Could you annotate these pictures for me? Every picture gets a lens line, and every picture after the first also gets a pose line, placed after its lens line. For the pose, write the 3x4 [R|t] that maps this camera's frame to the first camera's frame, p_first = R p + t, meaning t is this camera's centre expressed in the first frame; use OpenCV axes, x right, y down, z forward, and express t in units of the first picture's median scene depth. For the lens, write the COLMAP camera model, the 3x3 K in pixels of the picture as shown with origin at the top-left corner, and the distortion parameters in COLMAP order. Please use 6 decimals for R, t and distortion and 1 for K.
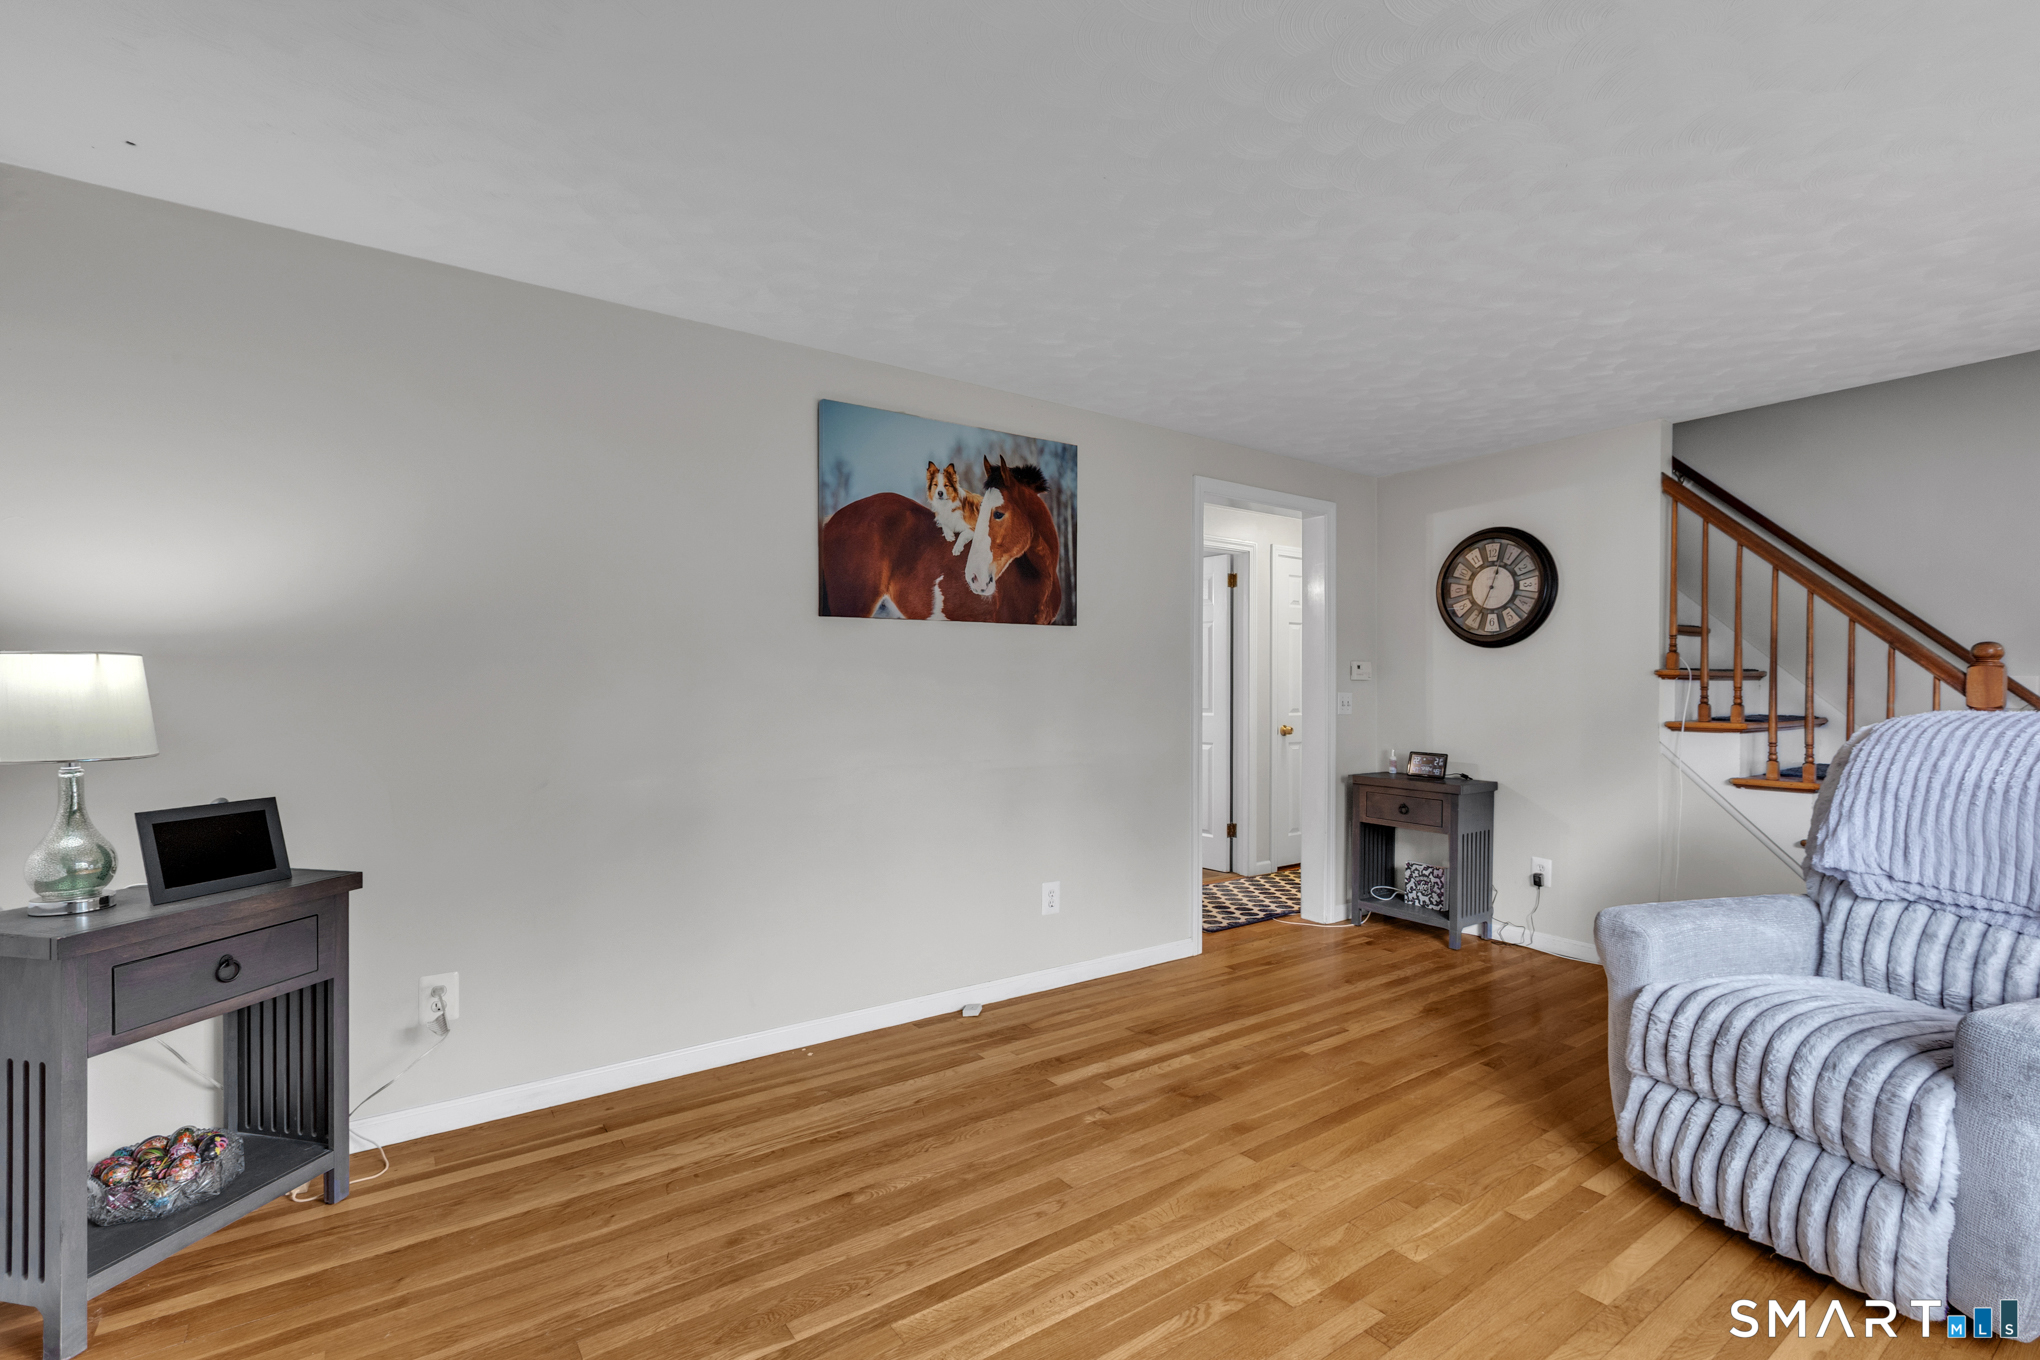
lens RADIAL K [[920.4, 0, 1018.7], [0, 920.4, 685.3], [0, 0, 1]] dist [-0.002316, -0.000324]
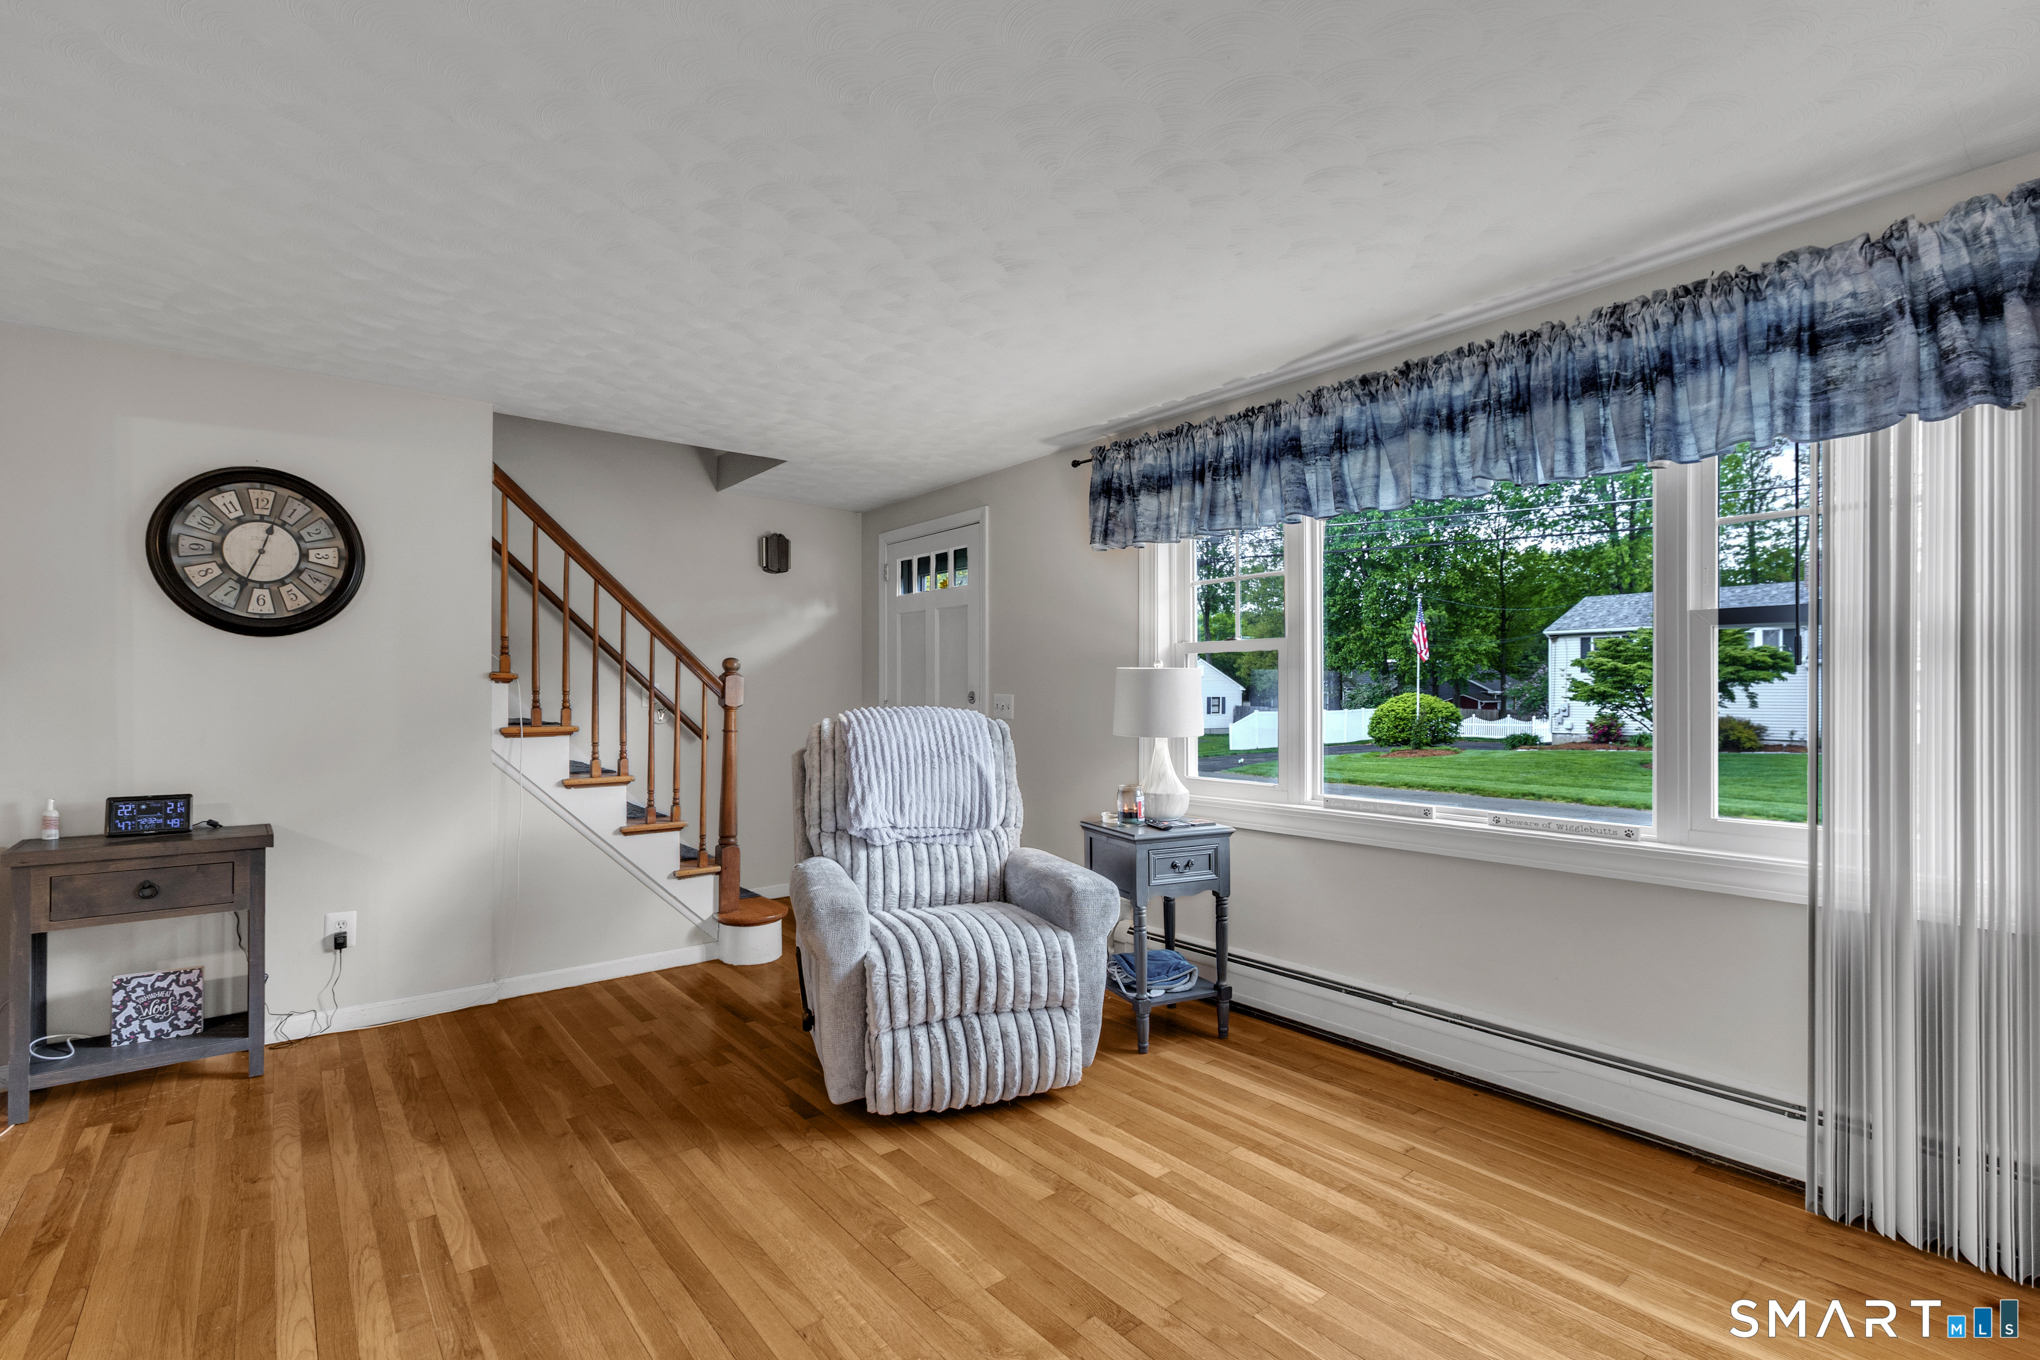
lens RADIAL K [[933.6, 0, 1018.6], [0, 933.6, 690.4], [0, 0, 1]] dist [0.000303, -0.000592]
pose [[-0.077567, -0.001031, 0.996987, -0.262943], [-0.002163, 0.999997, 0.000866, -0.000996], [-0.996985, -0.002090, -0.077569, 0.494886]]
